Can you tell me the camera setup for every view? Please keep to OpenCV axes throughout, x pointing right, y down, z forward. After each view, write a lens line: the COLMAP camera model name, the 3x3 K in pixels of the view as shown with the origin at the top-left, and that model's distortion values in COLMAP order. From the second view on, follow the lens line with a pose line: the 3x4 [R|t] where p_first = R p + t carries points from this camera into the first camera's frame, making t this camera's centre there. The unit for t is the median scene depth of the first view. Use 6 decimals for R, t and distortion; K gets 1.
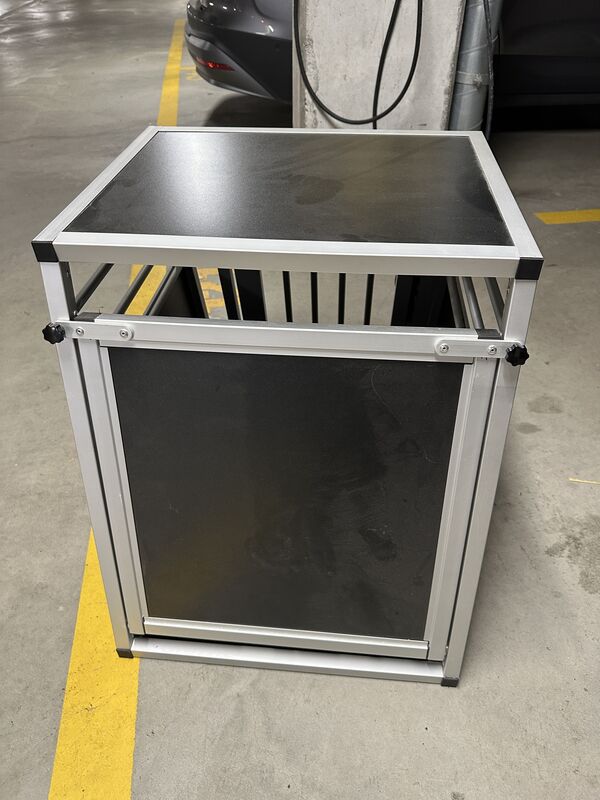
lens RADIAL K [[543.3, 0, 299.0], [0, 543.3, 414.2], [0, 0, 1]] dist [-0.000865, 0.000666]
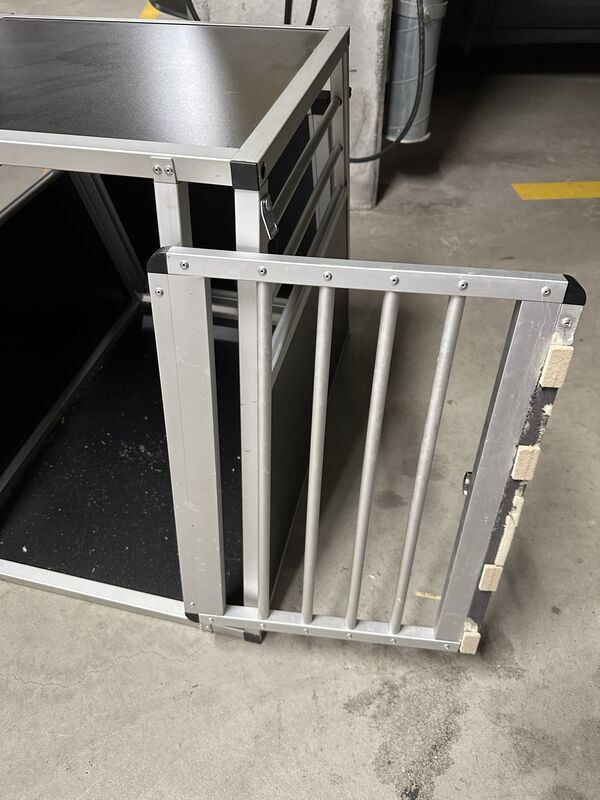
lens RADIAL K [[543.3, 0, 290.1], [0, 543.3, 405.9], [0, 0, 1]] dist [-0.000865, 0.000666]
pose [[0.995123, 0.066605, -0.072759, 0.236112], [-0.059805, 0.993967, 0.091943, -0.121612], [0.078443, -0.087144, 0.993103, 0.175299]]
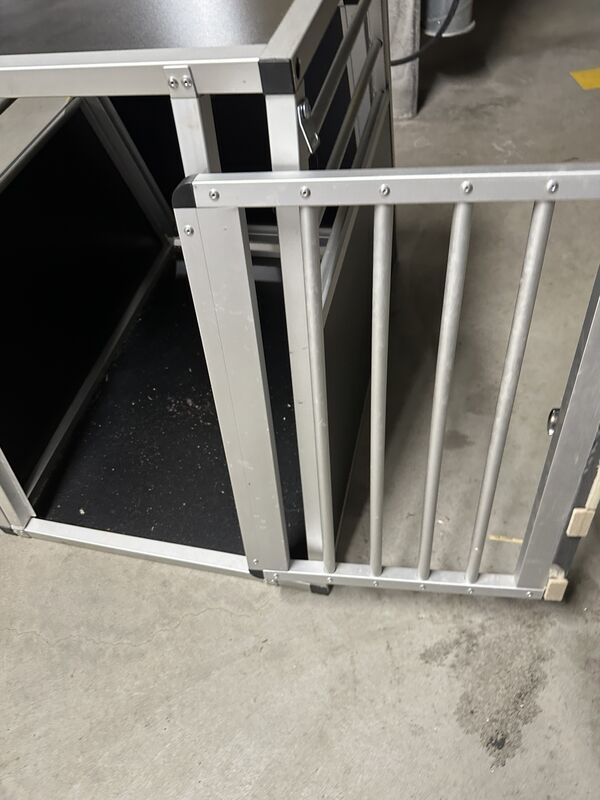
lens RADIAL K [[543.3, 0, 293.2], [0, 543.3, 401.5], [0, 0, 1]] dist [-0.000865, 0.000666]
pose [[0.989441, 0.006091, -0.144809, 0.226387], [0.023077, 0.979749, 0.198894, -0.122423], [0.143088, -0.200135, 0.969264, 0.209512]]
